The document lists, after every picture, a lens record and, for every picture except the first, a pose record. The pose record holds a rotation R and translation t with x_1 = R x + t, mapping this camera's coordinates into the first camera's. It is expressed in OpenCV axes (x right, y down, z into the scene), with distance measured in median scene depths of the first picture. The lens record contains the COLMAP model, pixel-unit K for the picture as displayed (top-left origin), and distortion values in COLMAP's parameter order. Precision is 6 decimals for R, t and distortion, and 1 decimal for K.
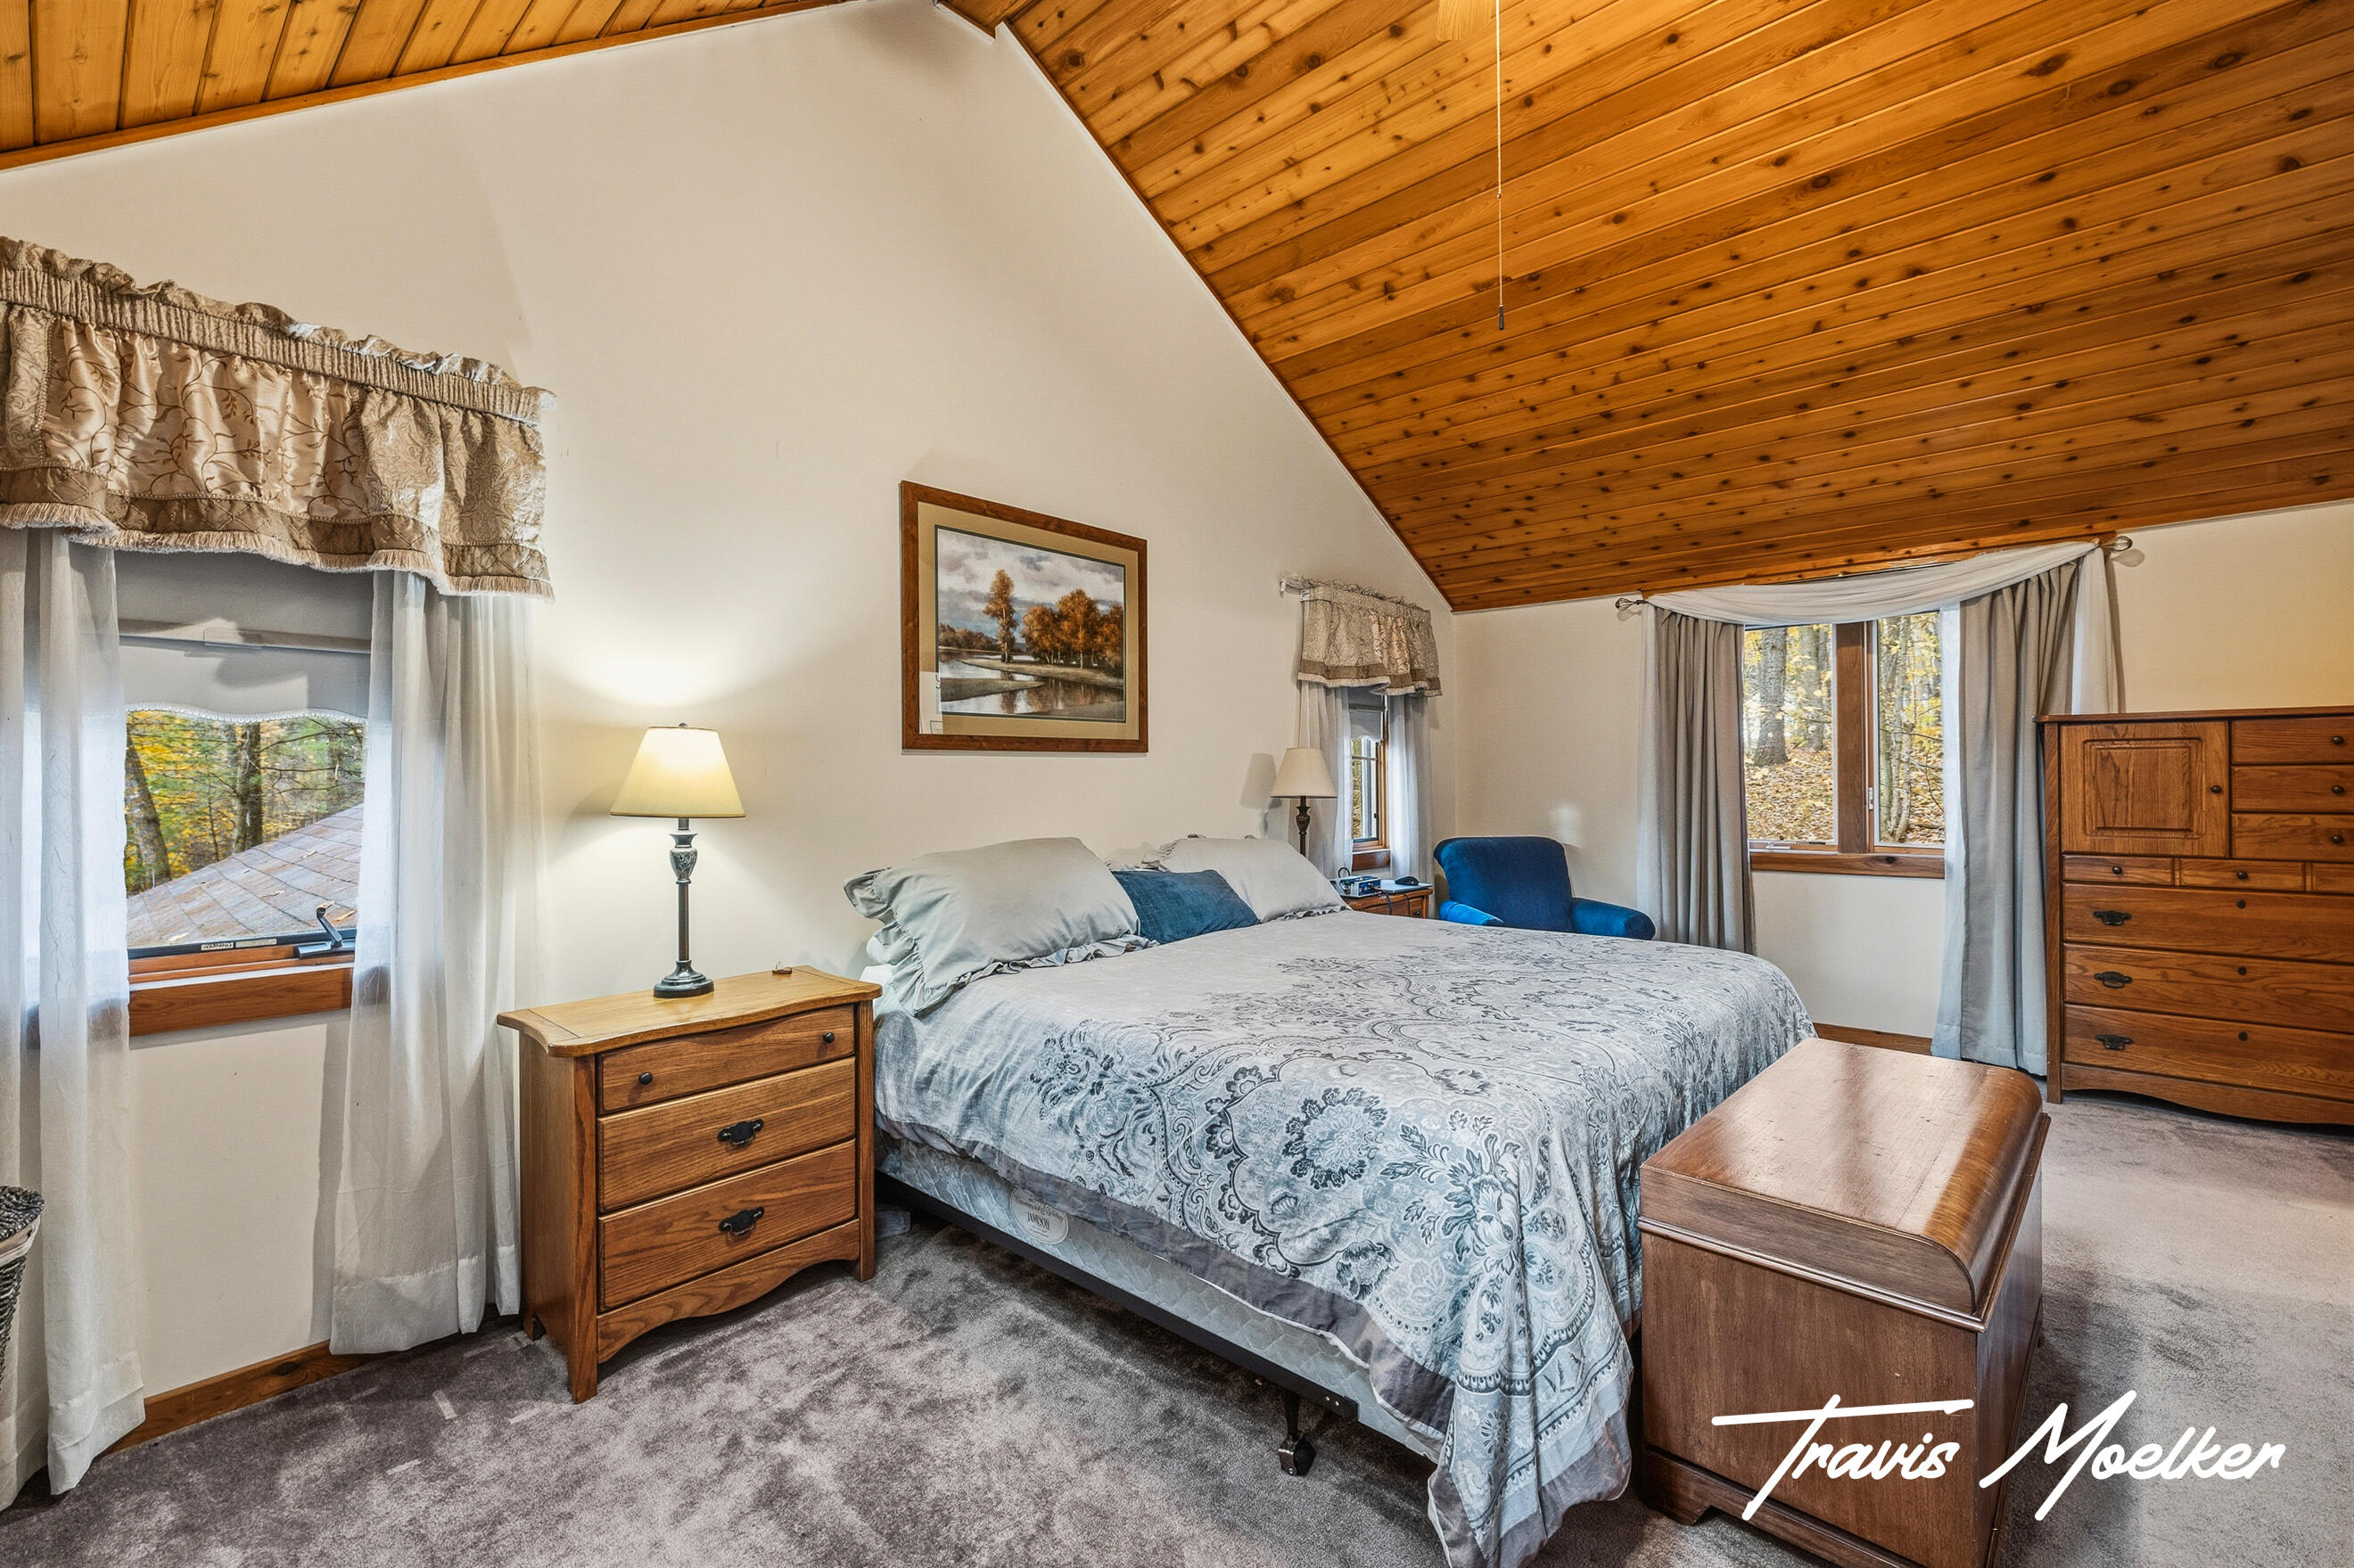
lens RADIAL K [[1002.9, 0, 1180.2], [0, 1002.9, 780.2], [0, 0, 1]] dist [0.002275, 0.000228]
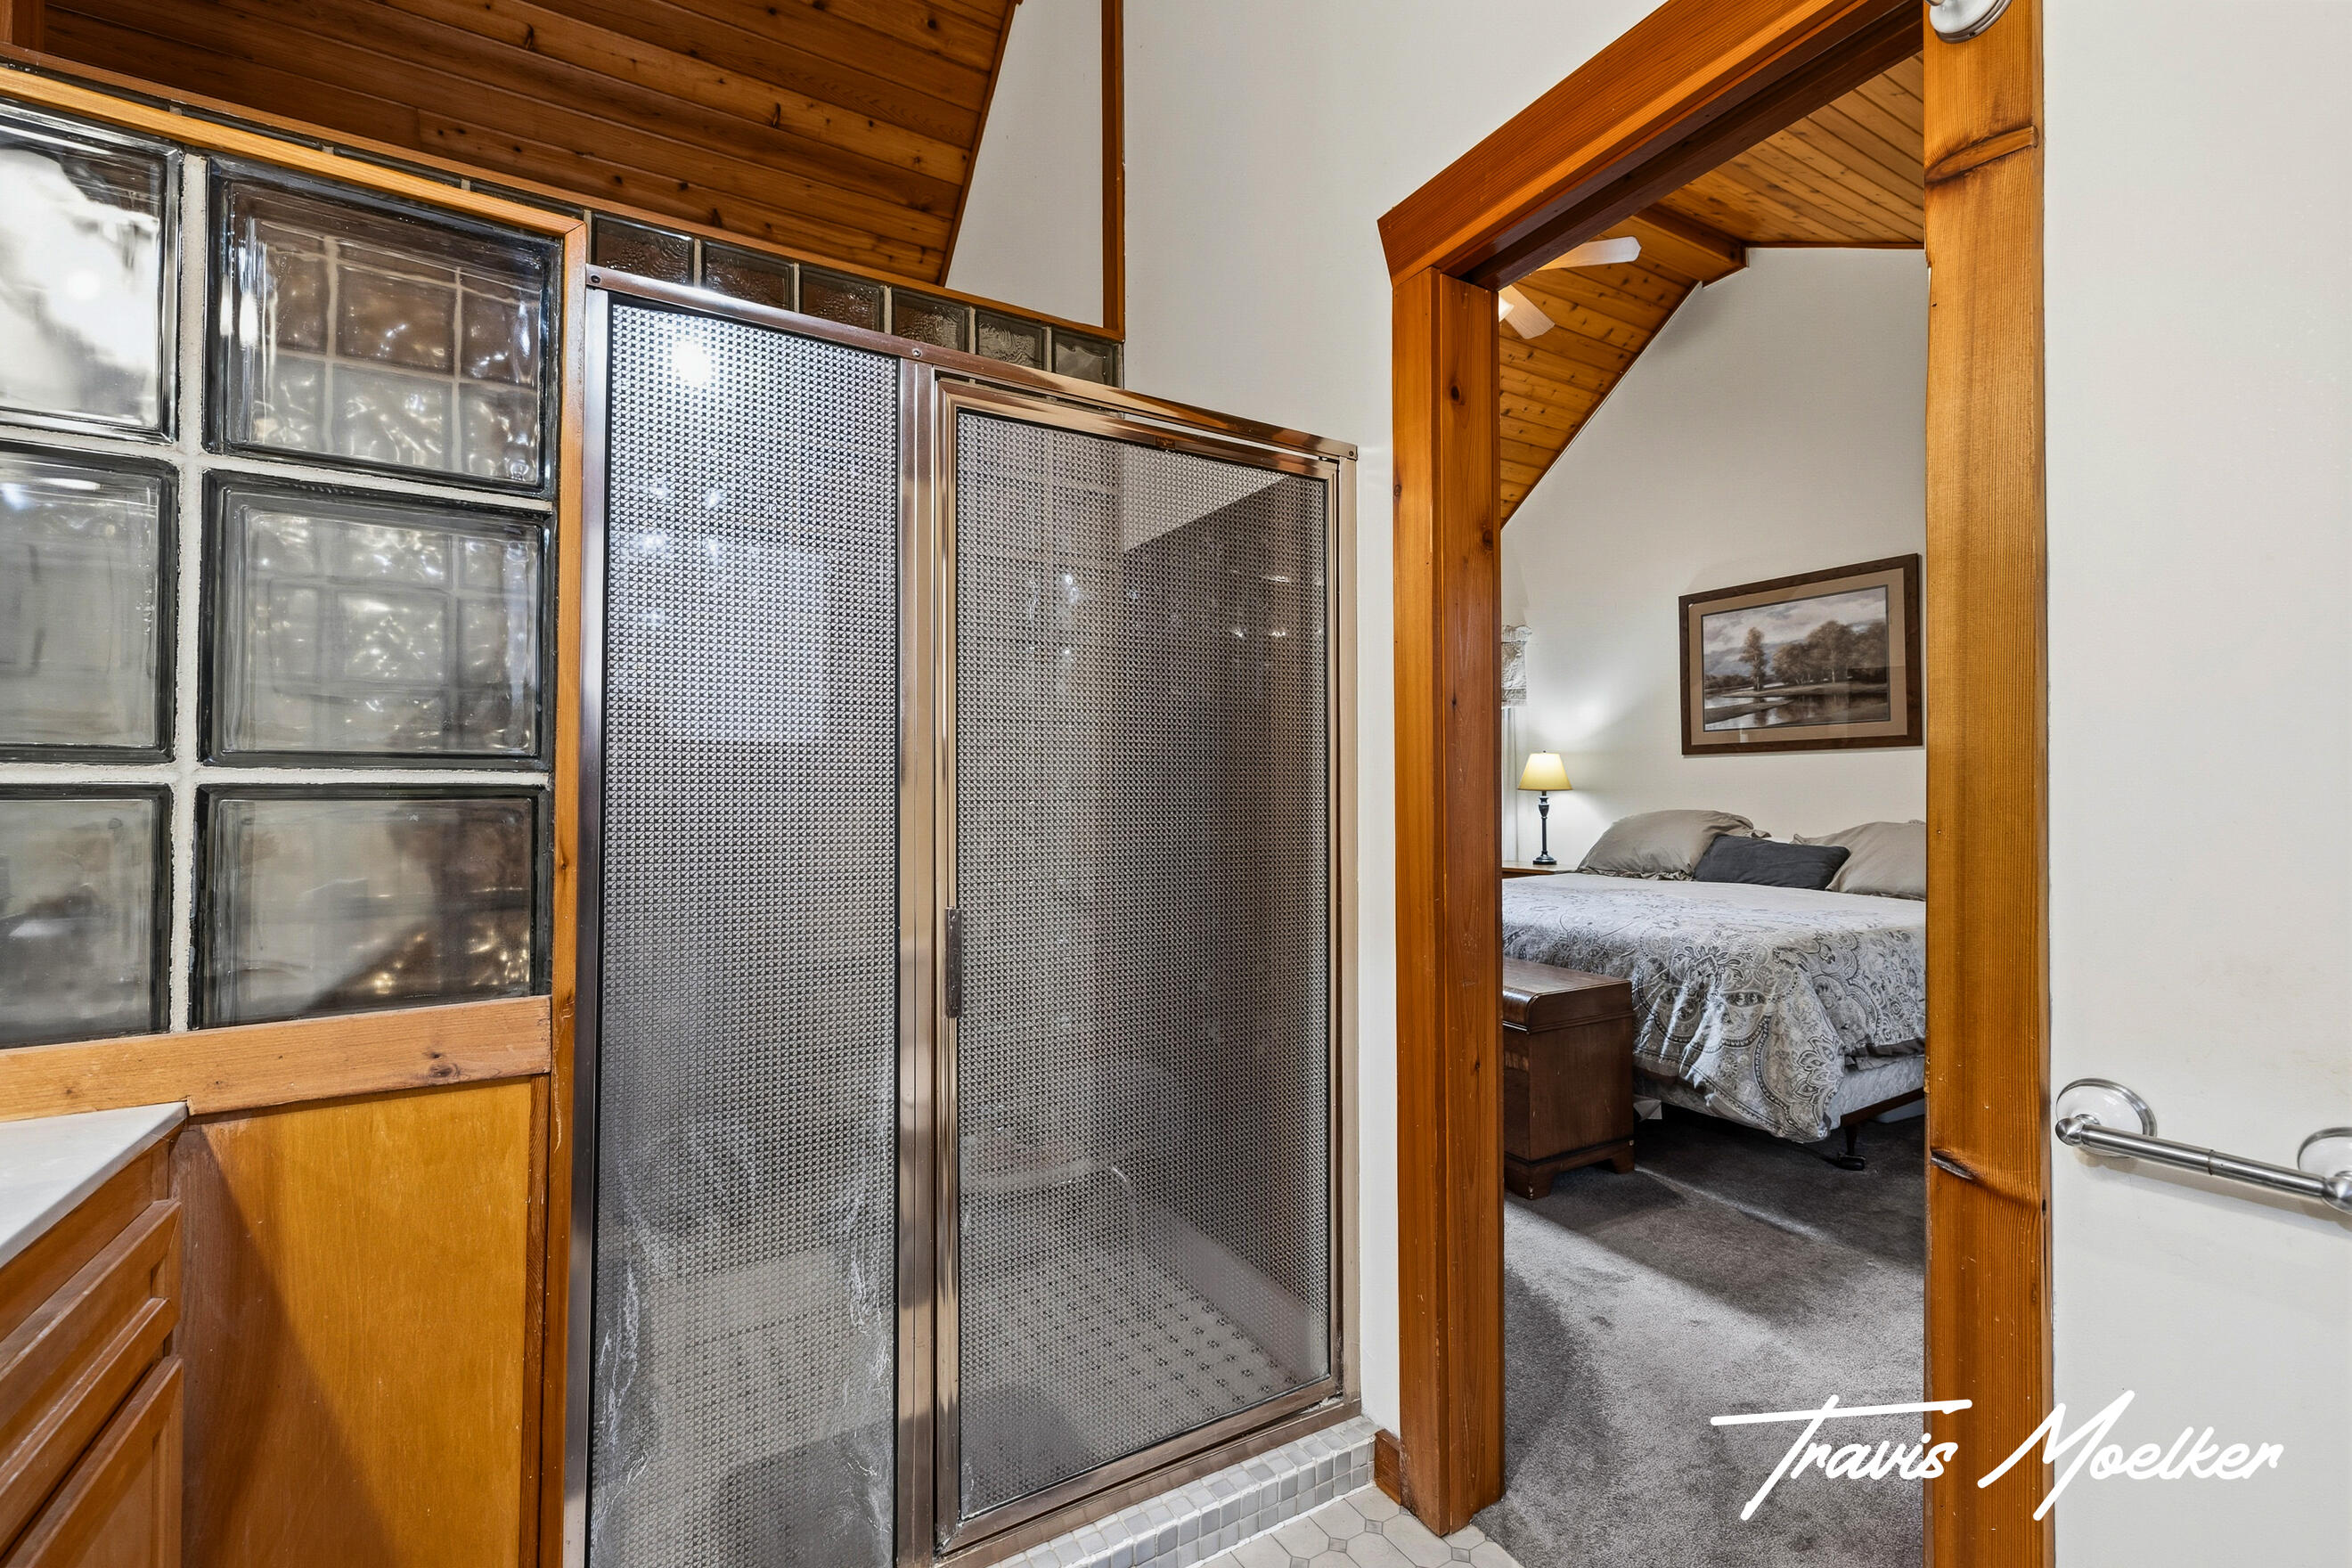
lens RADIAL K [[1002.2, 0, 1168.6], [0, 1002.2, 784.3], [0, 0, 1]] dist [0.002275, 0.000228]
pose [[-0.305222, -0.001942, -0.952279, 1.446595], [0.001750, 0.999995, -0.002600, 0.019475], [0.952280, -0.002460, -0.305217, 0.625259]]
